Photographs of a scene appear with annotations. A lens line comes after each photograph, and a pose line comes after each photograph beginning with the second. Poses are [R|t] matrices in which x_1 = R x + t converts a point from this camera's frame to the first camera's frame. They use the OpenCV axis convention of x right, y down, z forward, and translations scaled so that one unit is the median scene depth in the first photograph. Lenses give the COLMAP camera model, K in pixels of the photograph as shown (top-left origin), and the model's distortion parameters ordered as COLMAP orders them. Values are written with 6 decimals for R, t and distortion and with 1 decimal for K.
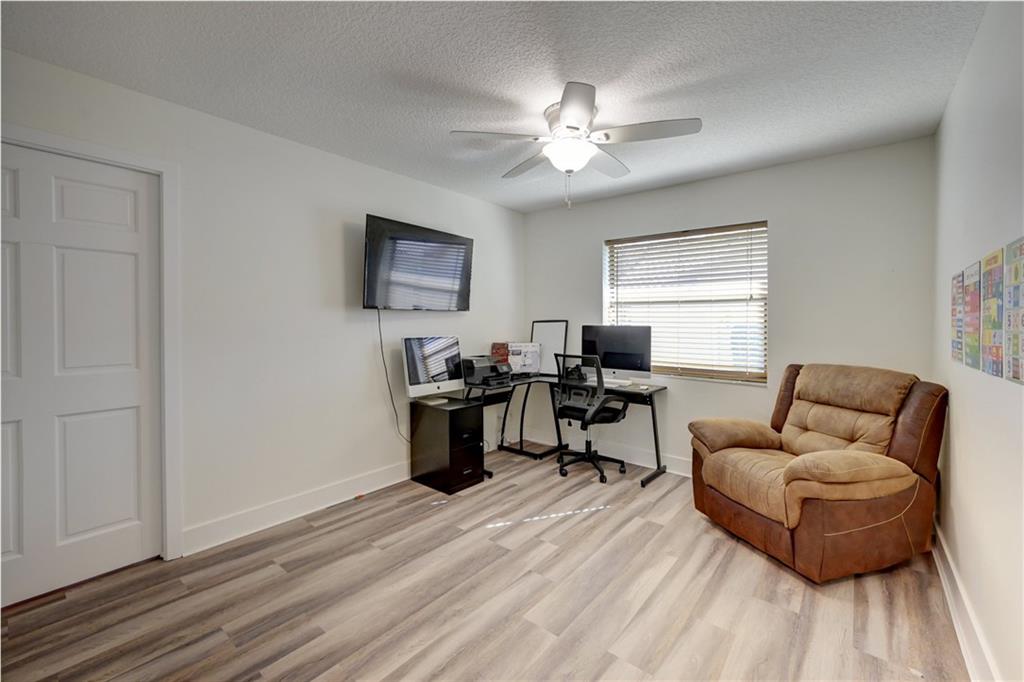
lens RADIAL K [[417.1, 0, 525.3], [0, 417.1, 334.6], [0, 0, 1]] dist [0.000757, 0.000099]
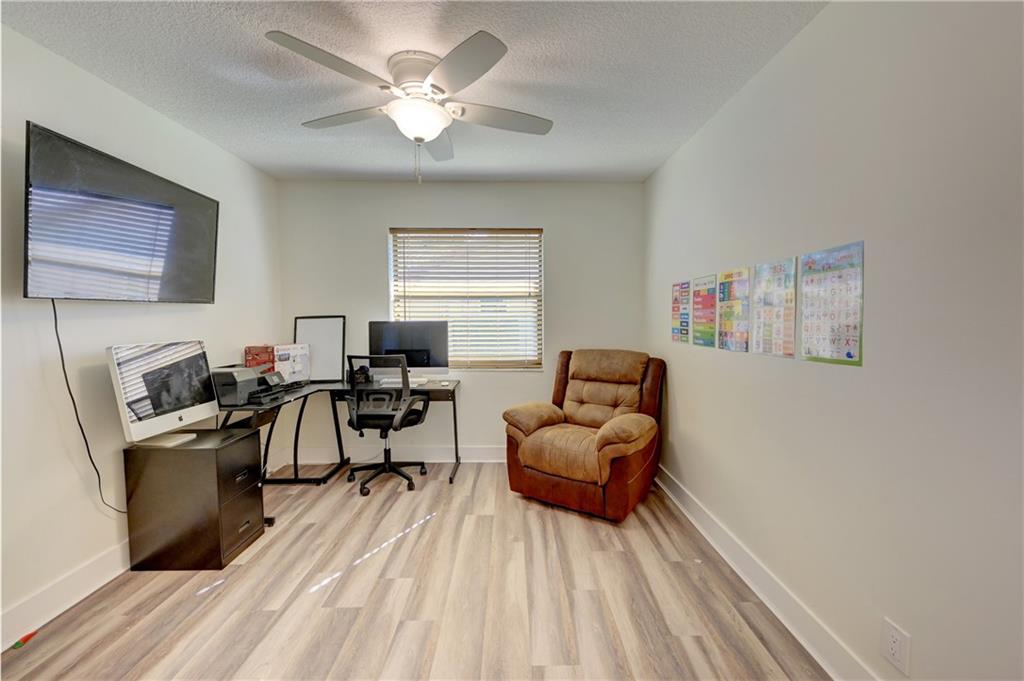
lens RADIAL K [[404.4, 0, 515.8], [0, 404.4, 340.4], [0, 0, 1]] dist [0.000786, 0.000072]
pose [[0.776758, -0.045488, 0.628155, -0.196196], [0.026762, 0.998871, 0.039240, -0.008887], [-0.629231, -0.013669, 0.777098, 0.165834]]
